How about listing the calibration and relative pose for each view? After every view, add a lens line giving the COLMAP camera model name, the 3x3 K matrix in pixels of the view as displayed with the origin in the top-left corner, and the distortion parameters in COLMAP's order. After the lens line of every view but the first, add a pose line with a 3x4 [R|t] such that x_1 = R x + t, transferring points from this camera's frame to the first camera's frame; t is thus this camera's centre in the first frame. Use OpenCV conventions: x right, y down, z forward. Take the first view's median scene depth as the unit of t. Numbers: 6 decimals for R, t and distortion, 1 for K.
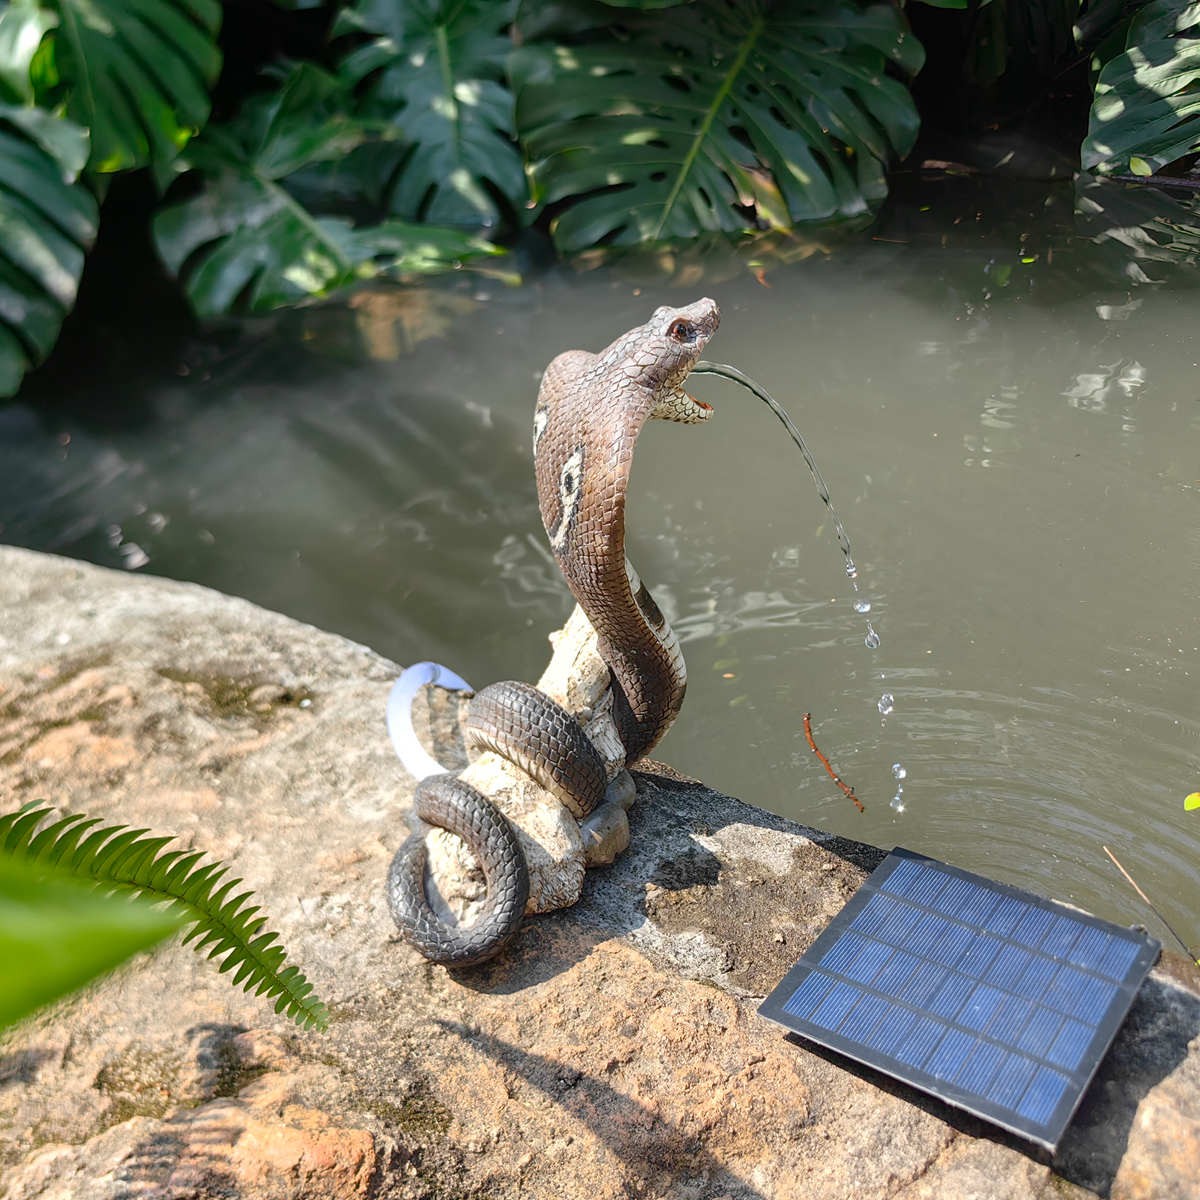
lens RADIAL K [[1380.9, 0, 713.9], [0, 1380.9, 630.2], [0, 0, 1]] dist [-0.017024, 0.039085]
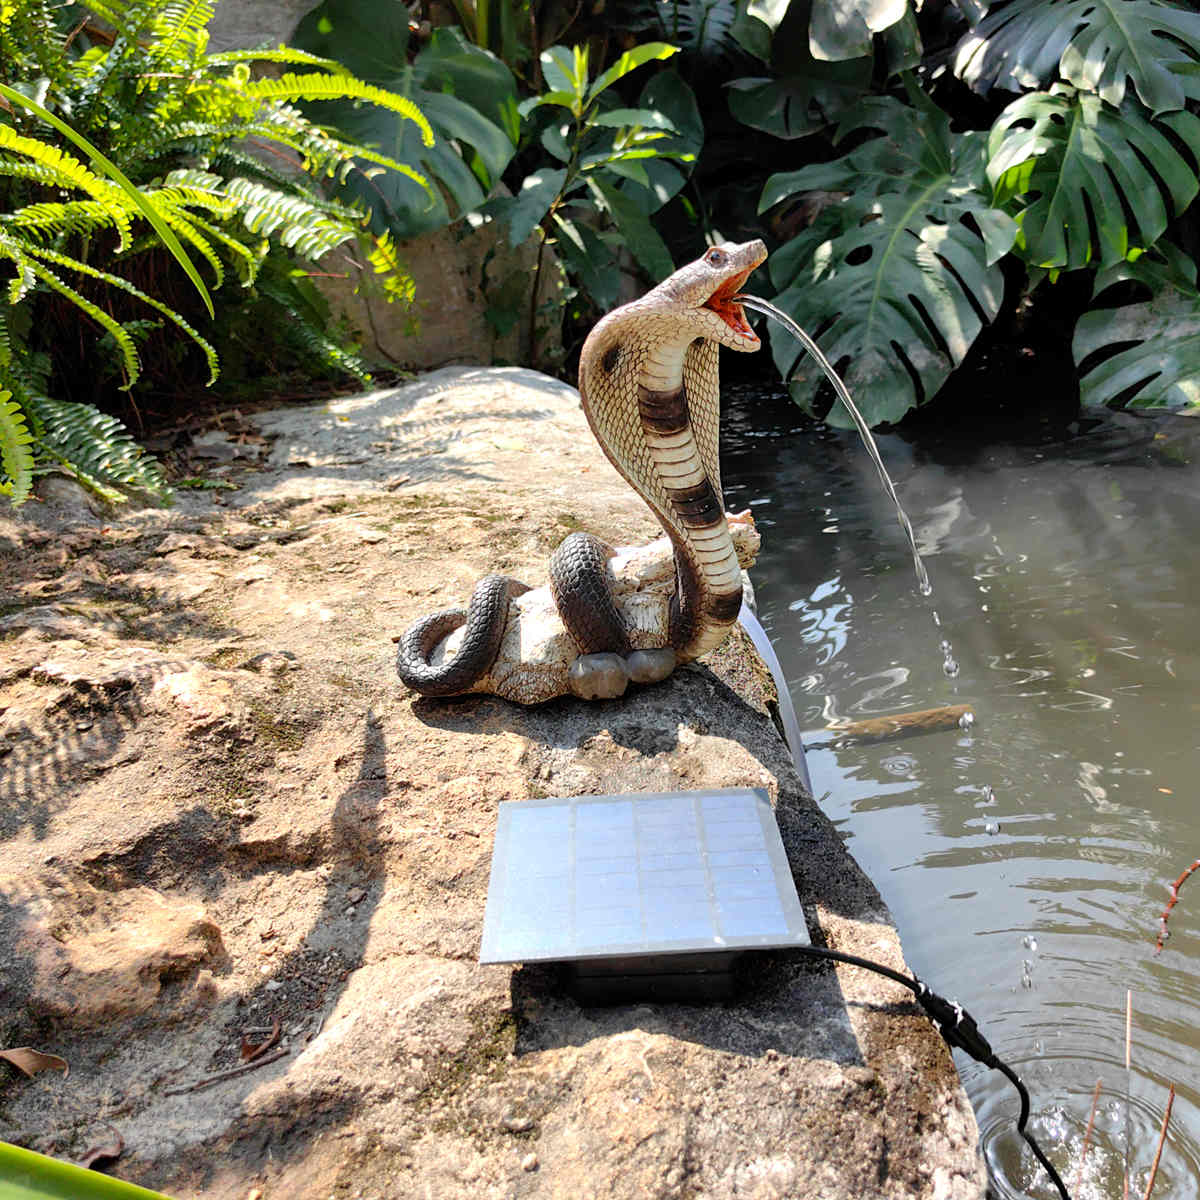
lens RADIAL K [[1303.6, 0, 680.0], [0, 1303.6, 601.3], [0, 0, 1]] dist [-0.005815, 0.050296]
pose [[0.612758, 0.285068, -0.737065, 0.791539], [-0.381590, 0.923469, 0.039927, 0.016677], [0.692038, 0.256791, 0.674642, 0.288675]]
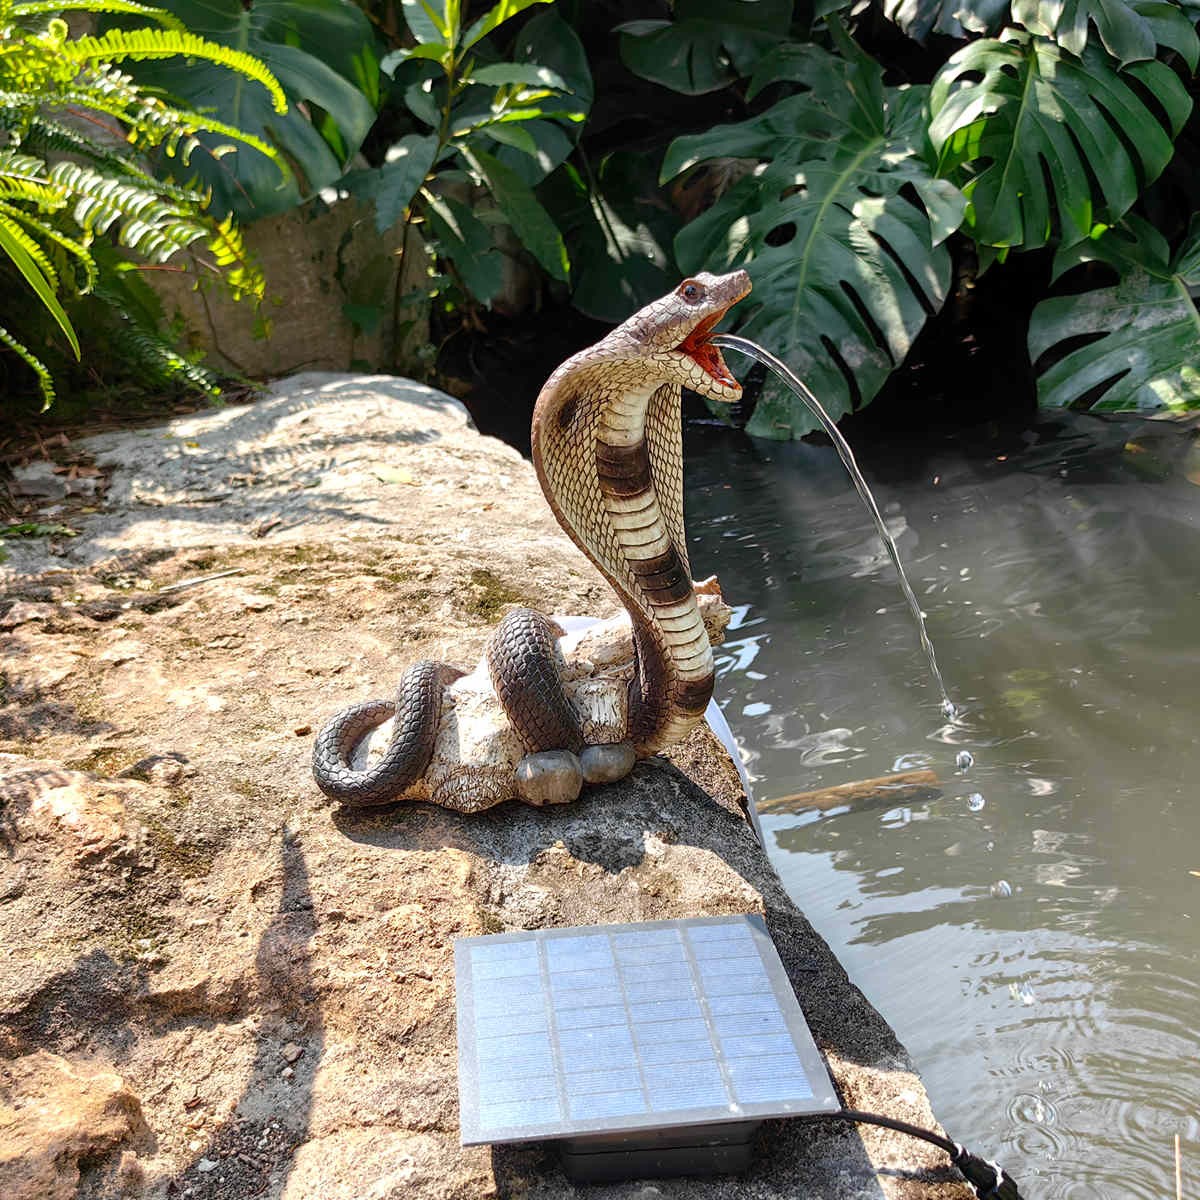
lens RADIAL K [[1504.2, 0, 595.7], [0, 1504.2, 689.7], [0, 0, 1]] dist [0.008138, 0.005484]
pose [[0.642213, 0.308065, -0.701896, 0.721011], [-0.367130, 0.927445, 0.071147, -0.004875], [0.672888, 0.211995, 0.708717, 0.233178]]
